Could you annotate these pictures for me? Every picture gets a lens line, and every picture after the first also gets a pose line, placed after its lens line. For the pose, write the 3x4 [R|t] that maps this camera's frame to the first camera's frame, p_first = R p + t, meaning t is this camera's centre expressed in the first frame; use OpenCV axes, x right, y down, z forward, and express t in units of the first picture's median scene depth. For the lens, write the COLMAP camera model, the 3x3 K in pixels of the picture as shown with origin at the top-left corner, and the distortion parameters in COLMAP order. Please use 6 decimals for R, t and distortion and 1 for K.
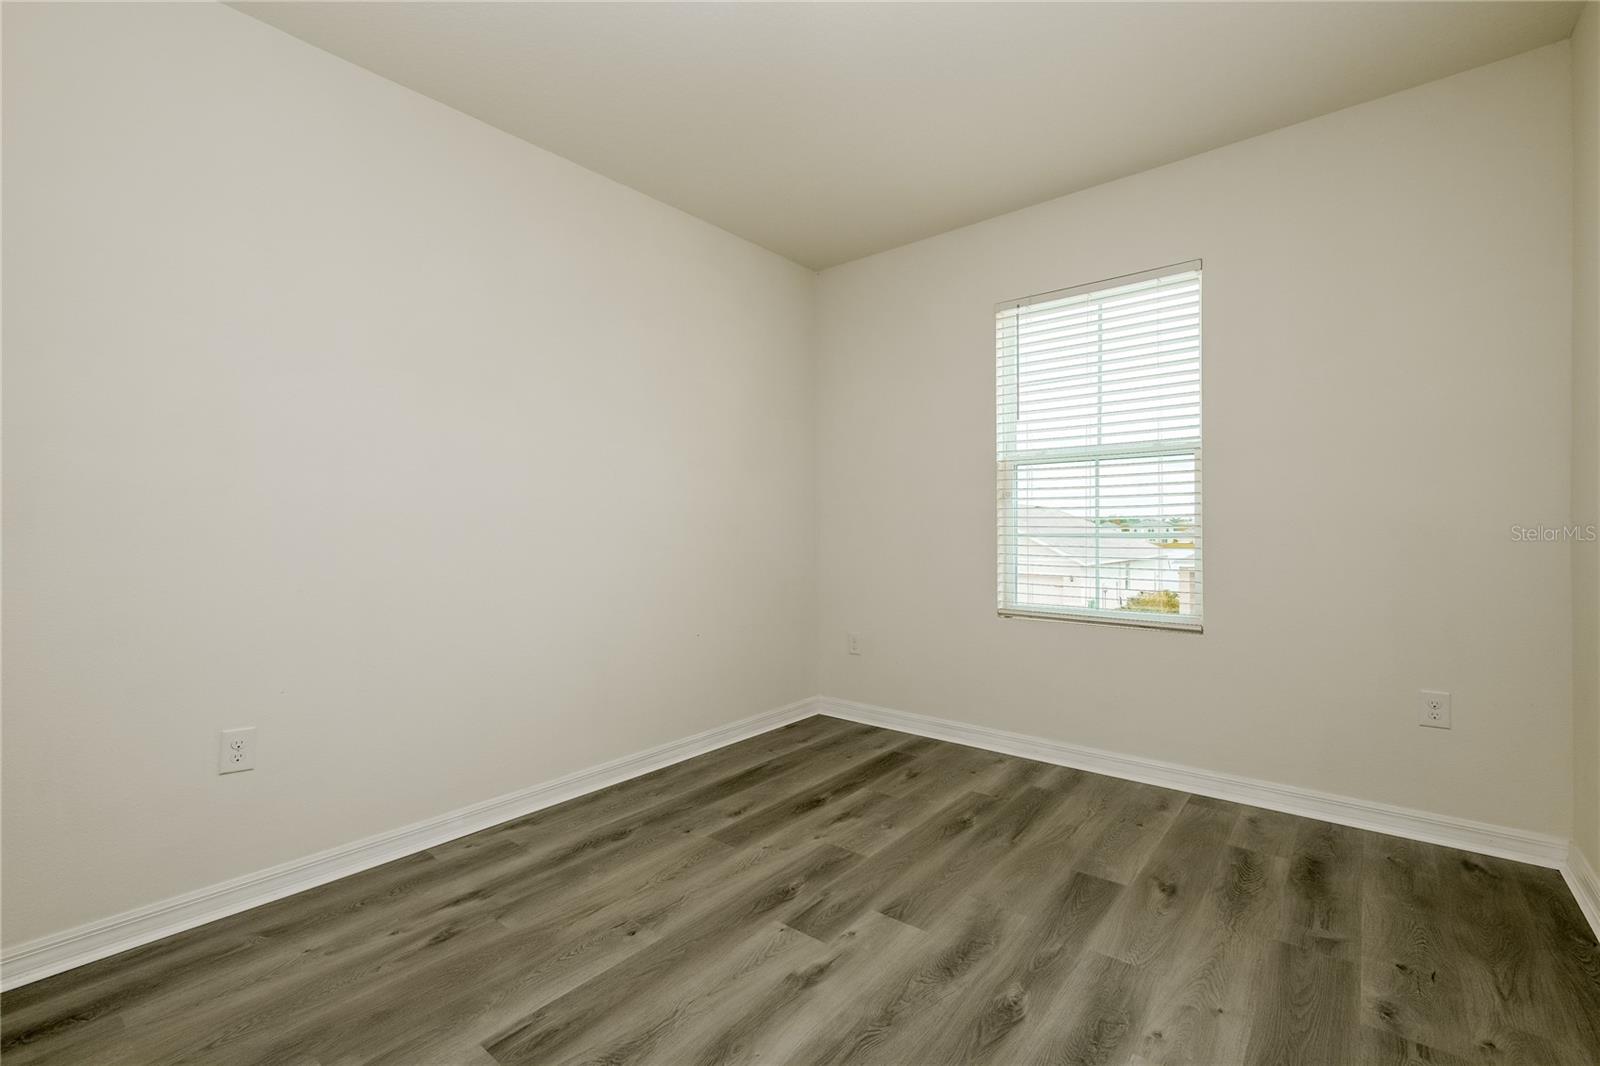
lens RADIAL K [[698.8, 0, 800.0], [0, 698.8, 533.0], [0, 0, 1]] dist [-0.002028, -0.000245]
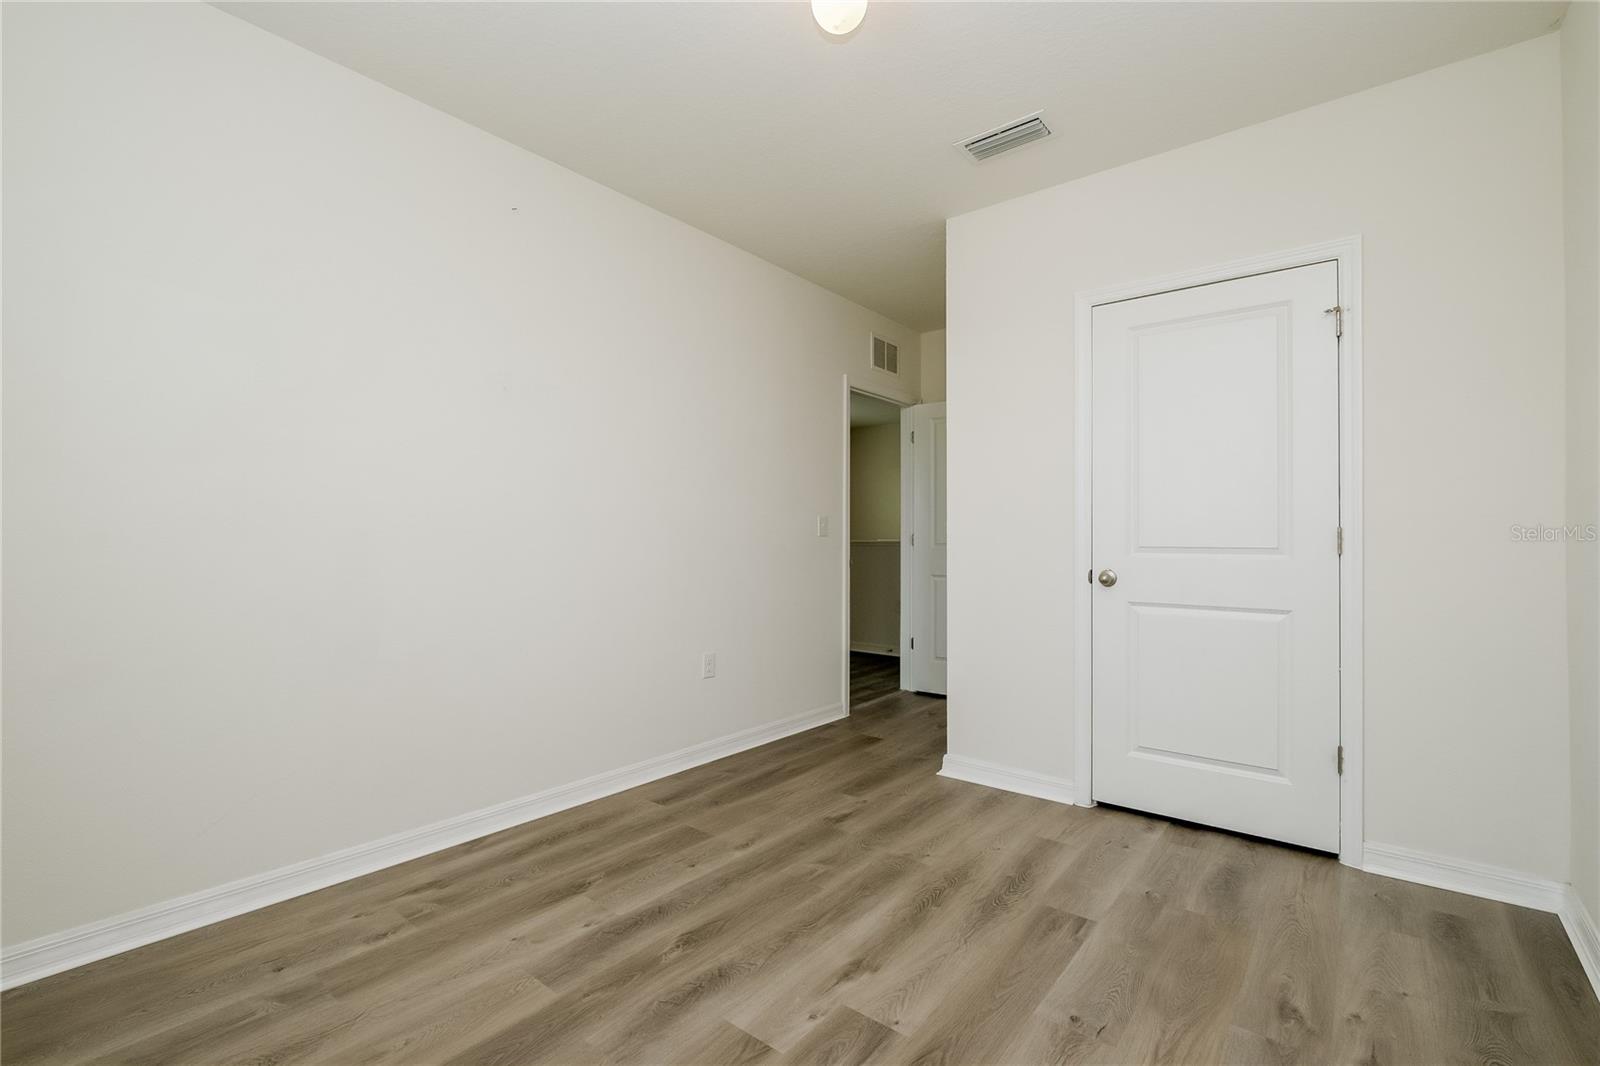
lens RADIAL K [[698.8, 0, 800.0], [0, 698.8, 533.0], [0, 0, 1]] dist [-0.002028, -0.000245]
pose [[-0.999985, 0.003344, -0.004316, 0.097279], [0.003400, 0.999908, -0.013126, -0.001637], [0.004271, -0.013140, -0.999905, 1.968152]]
